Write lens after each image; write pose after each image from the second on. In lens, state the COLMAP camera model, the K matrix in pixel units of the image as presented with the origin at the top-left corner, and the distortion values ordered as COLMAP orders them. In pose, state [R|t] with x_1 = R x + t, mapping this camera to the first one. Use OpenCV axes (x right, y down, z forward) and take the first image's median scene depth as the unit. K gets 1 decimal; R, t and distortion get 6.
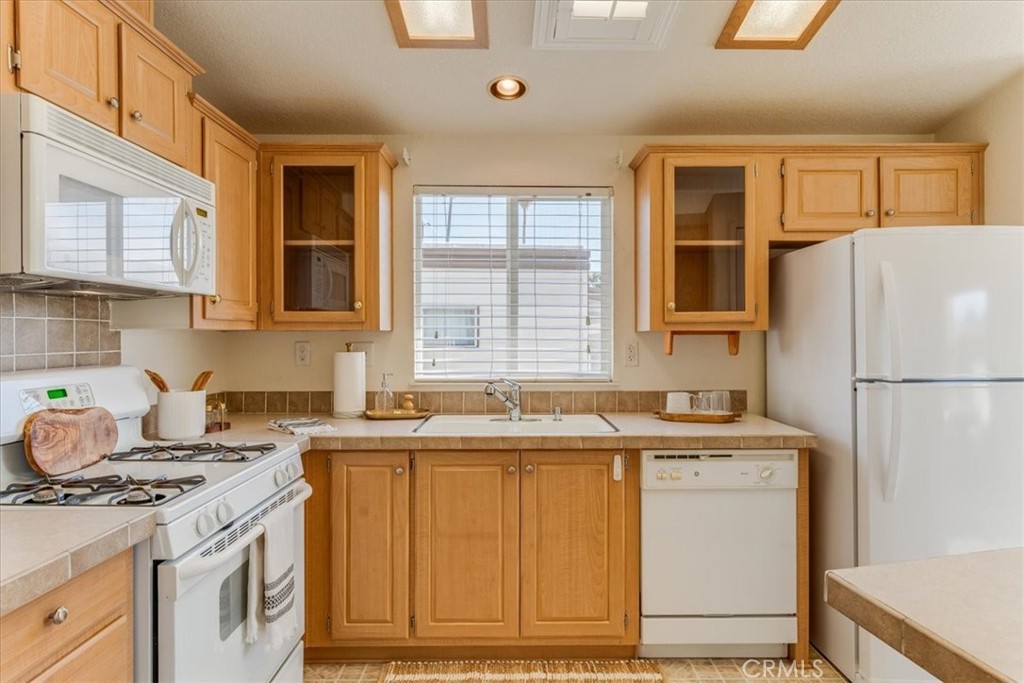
lens RADIAL K [[562.2, 0, 521.4], [0, 562.2, 333.0], [0, 0, 1]] dist [-0.008225, 0.000329]
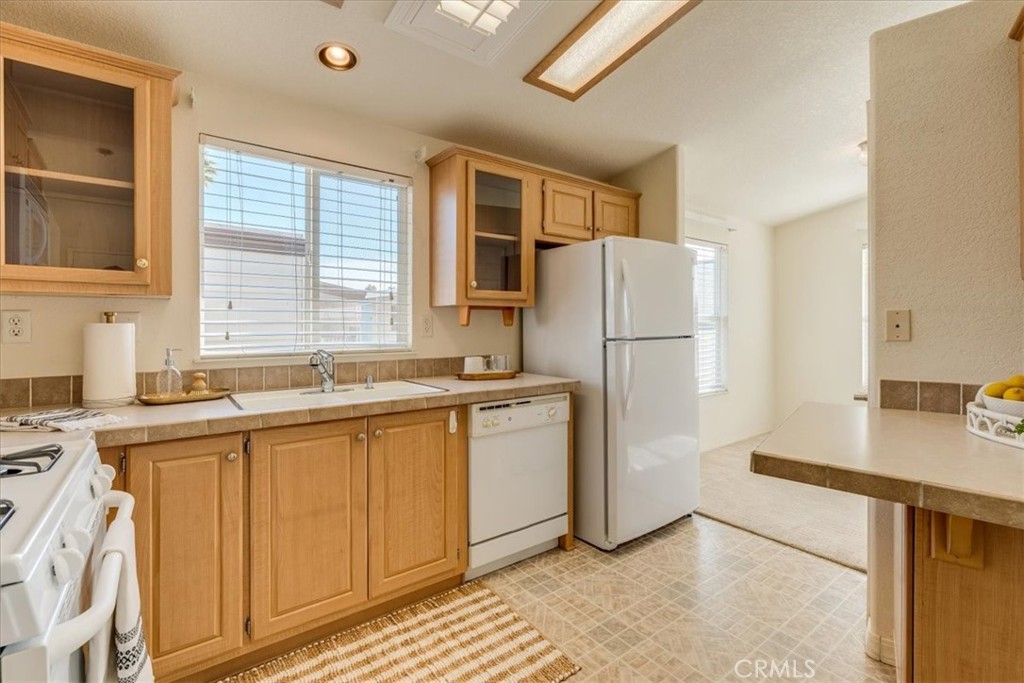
lens RADIAL K [[462.2, 0, 519.6], [0, 462.2, 324.2], [0, 0, 1]] dist [-0.011467, 0.003384]
pose [[0.800897, 0.000171, 0.598802, -0.281154], [-0.002849, 0.999990, 0.003525, 0.037539], [-0.598796, -0.004529, 0.800889, 0.167809]]
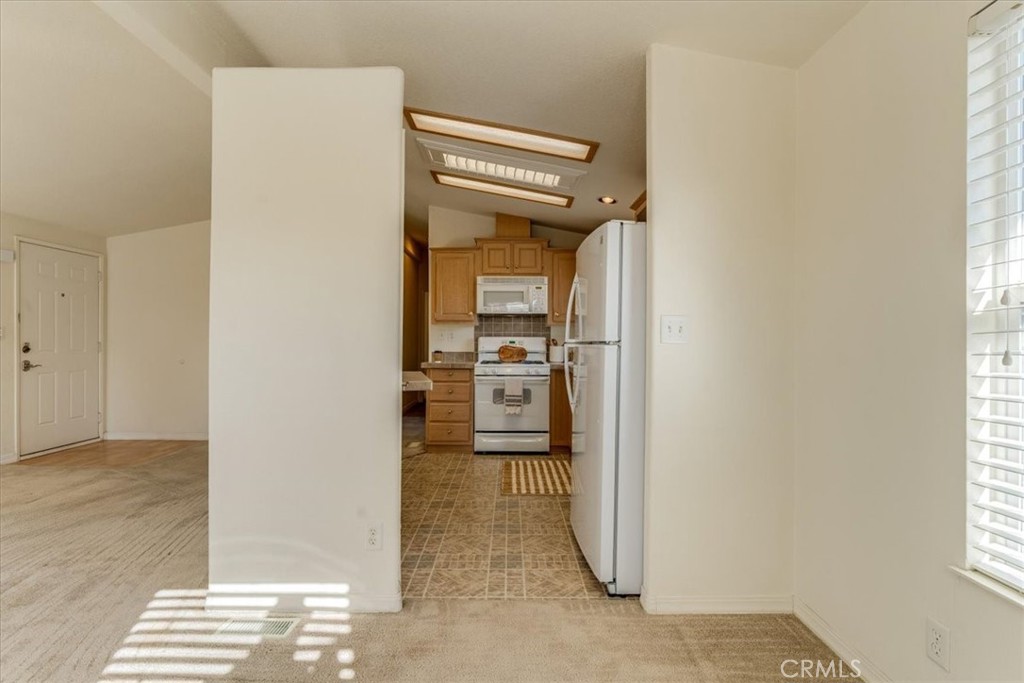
lens RADIAL K [[479.4, 0, 515.5], [0, 479.4, 344.6], [0, 0, 1]] dist [-0.000521, 0.000289]
pose [[0.016433, 0.005010, -0.999852, 1.816087], [-0.002999, 0.999983, 0.004961, 0.078488], [0.999860, 0.002917, 0.016448, 0.705211]]
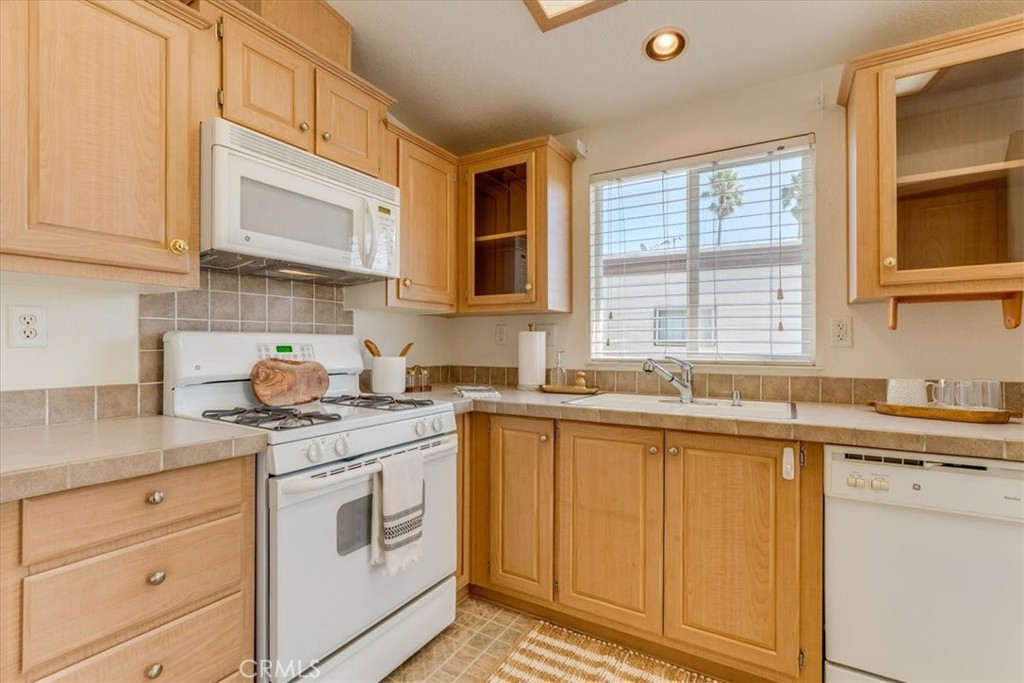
lens RADIAL K [[462.2, 0, 517.4], [0, 462.2, 341.7], [0, 0, 1]] dist [-0.011467, 0.003384]
pose [[0.852456, -0.002261, -0.522795, 0.184841], [-0.000021, 0.999990, -0.004359, 0.069733], [0.522800, 0.003727, 0.852448, 0.241105]]
